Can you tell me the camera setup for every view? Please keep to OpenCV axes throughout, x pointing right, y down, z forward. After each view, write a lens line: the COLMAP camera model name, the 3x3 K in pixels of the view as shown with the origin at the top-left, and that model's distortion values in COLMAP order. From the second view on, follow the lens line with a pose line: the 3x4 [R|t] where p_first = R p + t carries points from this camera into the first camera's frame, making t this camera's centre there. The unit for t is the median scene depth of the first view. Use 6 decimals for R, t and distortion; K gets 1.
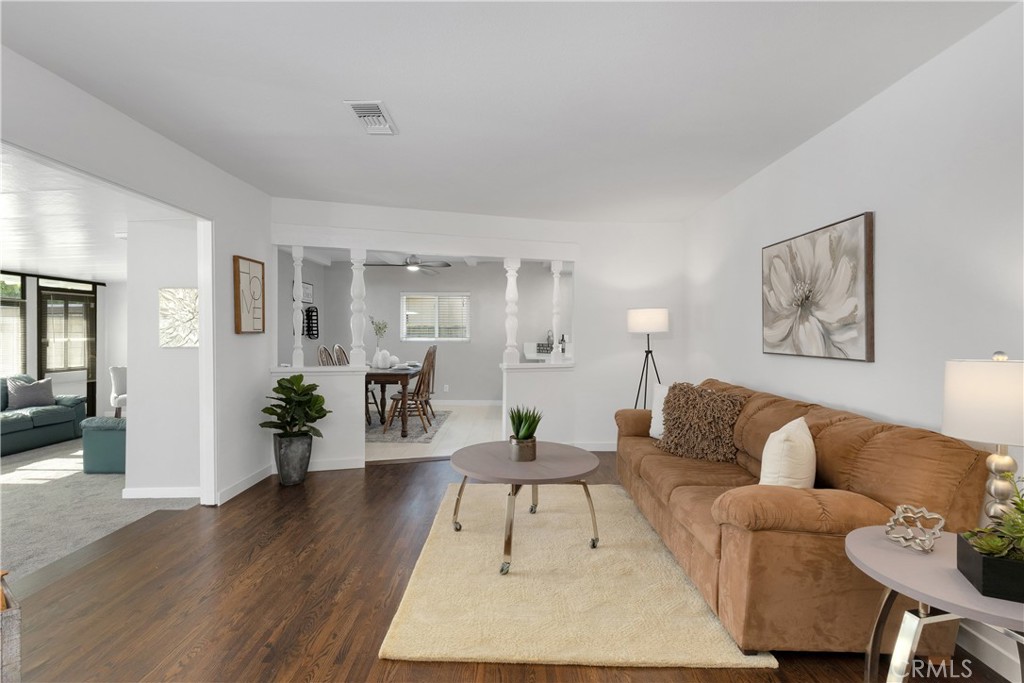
lens RADIAL K [[483.2, 0, 512.0], [0, 483.2, 341.5], [0, 0, 1]] dist [0.000603, 0.000066]
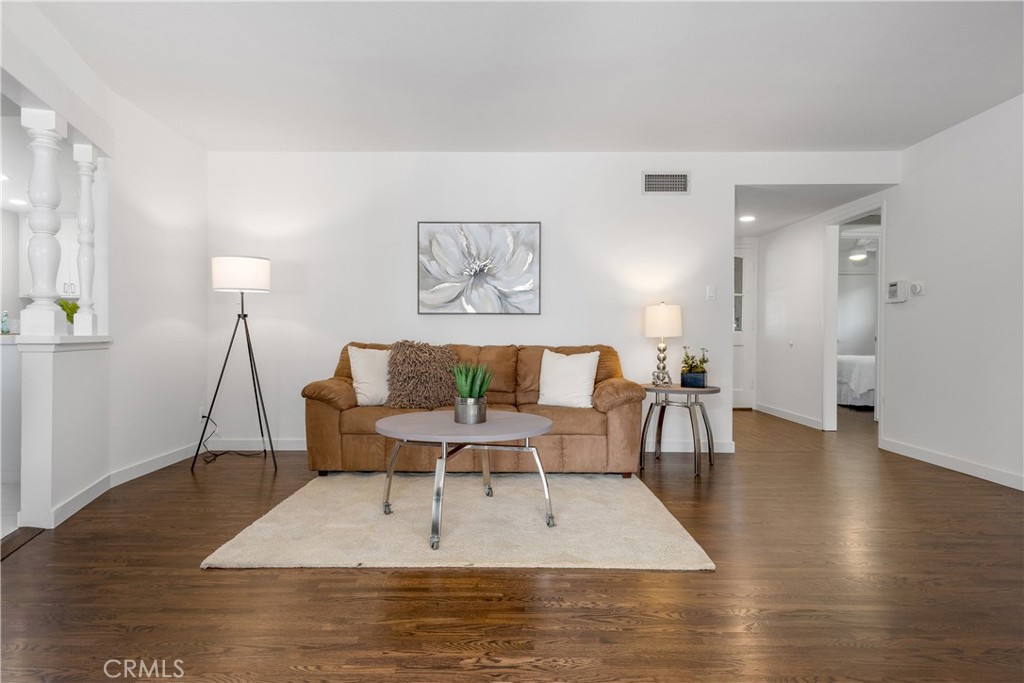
lens RADIAL K [[546.8, 0, 512.0], [0, 546.8, 341.5], [0, 0, 1]] dist [-0.000160, -0.000067]
pose [[-0.001796, -0.009160, 0.999956, -0.923579], [0.014607, 0.999851, 0.009185, 0.096203], [-0.999892, 0.014622, -0.001662, 0.920347]]
